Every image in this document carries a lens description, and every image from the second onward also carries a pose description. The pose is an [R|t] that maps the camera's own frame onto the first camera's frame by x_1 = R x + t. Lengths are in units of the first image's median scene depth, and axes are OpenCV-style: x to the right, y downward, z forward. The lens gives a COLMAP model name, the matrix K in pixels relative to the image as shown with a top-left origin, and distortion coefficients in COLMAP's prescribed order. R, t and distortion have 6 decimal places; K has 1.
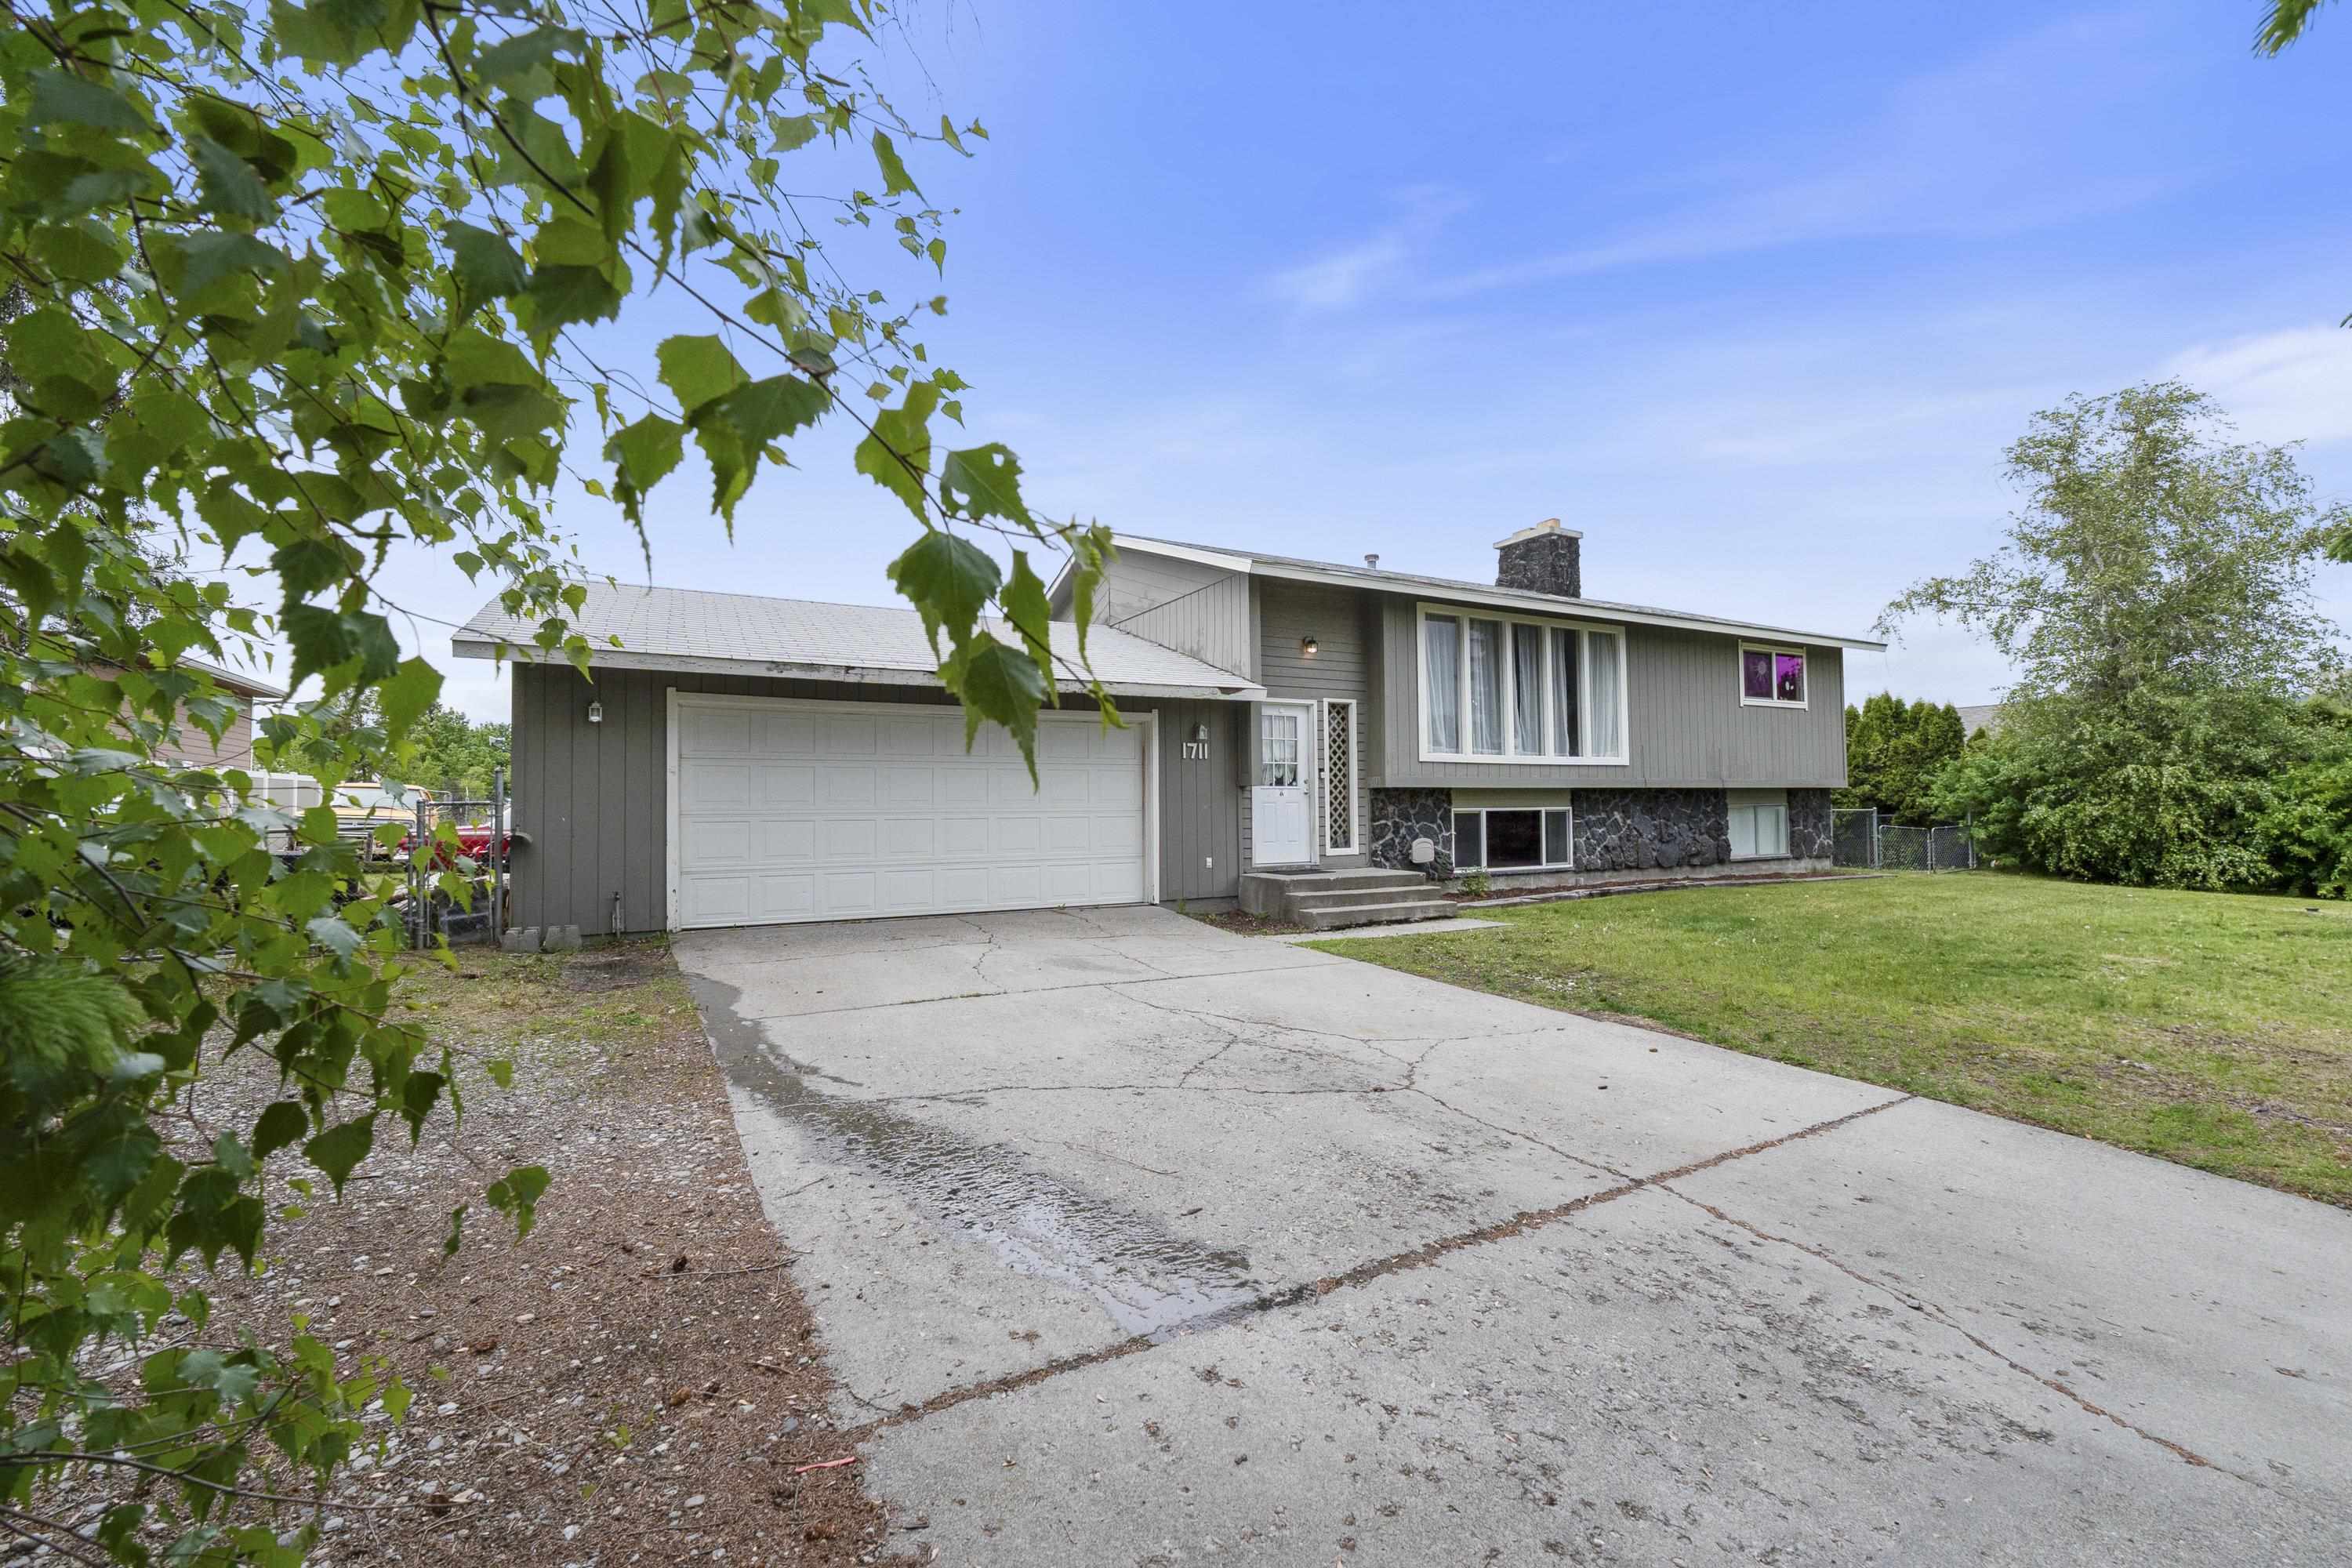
lens RADIAL K [[996.4, 0, 1177.7], [0, 996.4, 780.7], [0, 0, 1]] dist [0.001079, -0.000061]
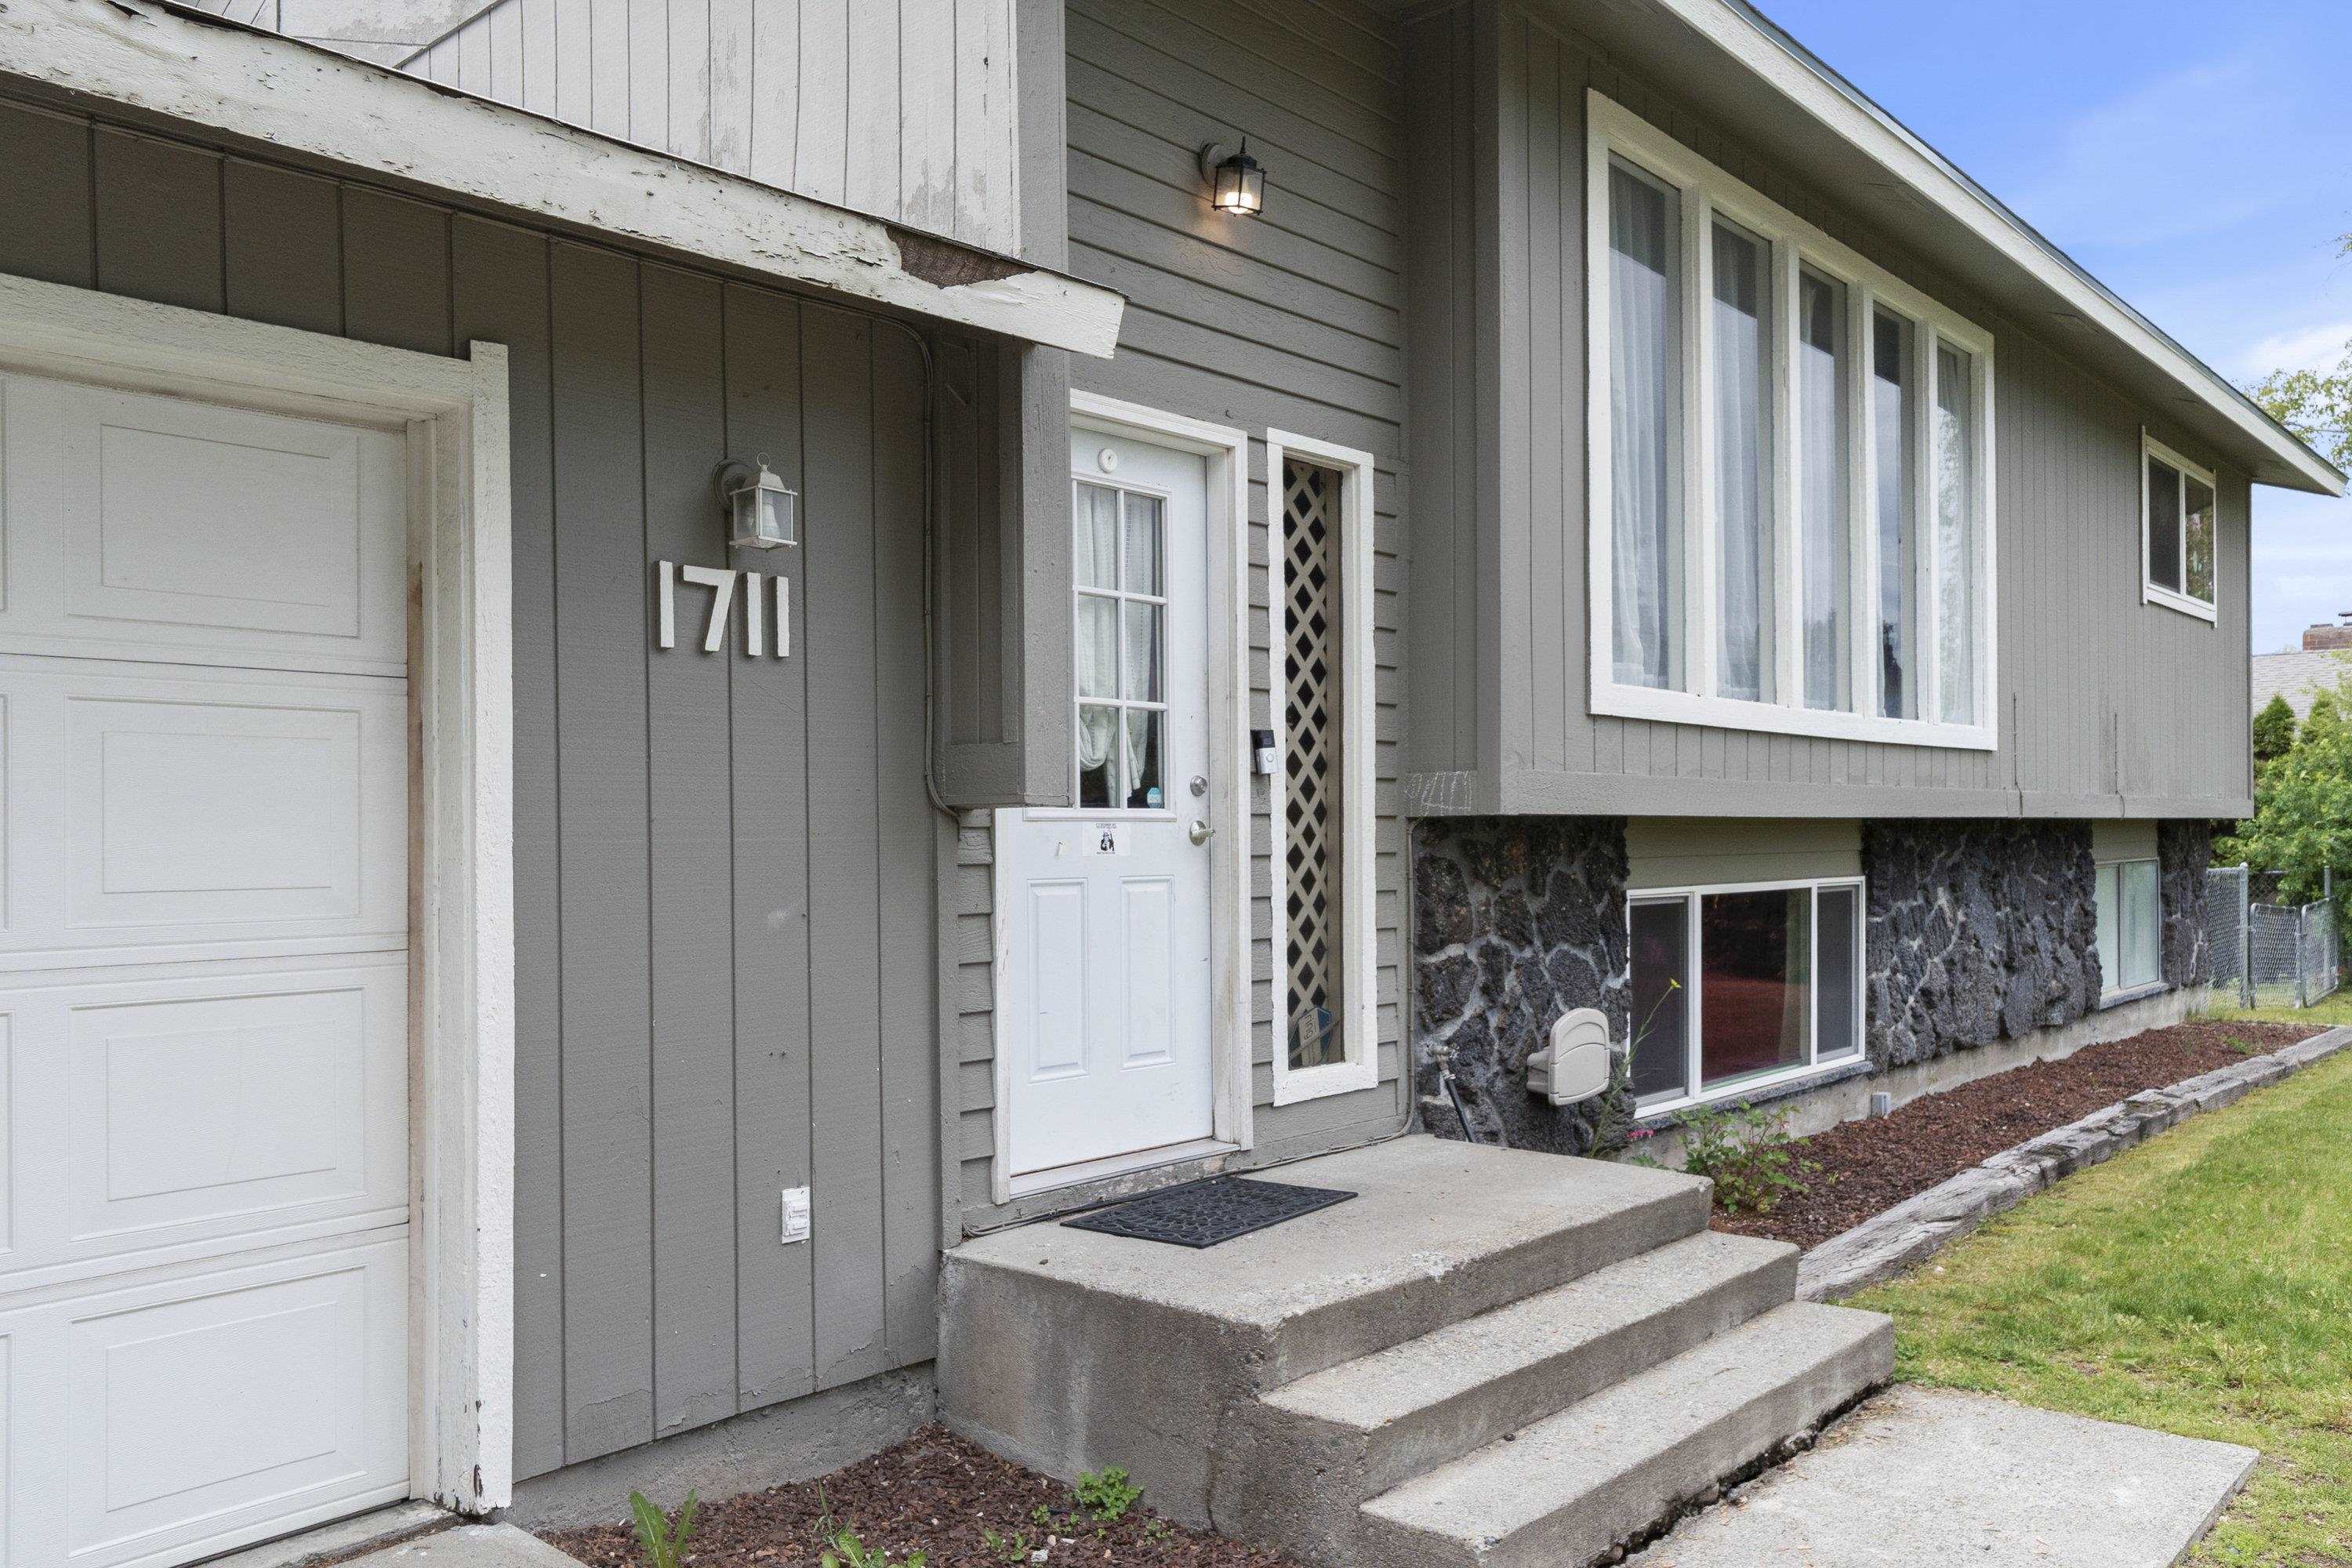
lens RADIAL K [[1825.2, 0, 1177.7], [0, 1825.2, 809.5], [0, 0, 1]] dist [-0.006590, -0.000757]
pose [[0.944975, 0.003314, 0.327124, -0.012096], [-0.004635, 0.999984, 0.003259, 0.004373], [-0.327108, -0.004596, 0.944976, 0.599103]]
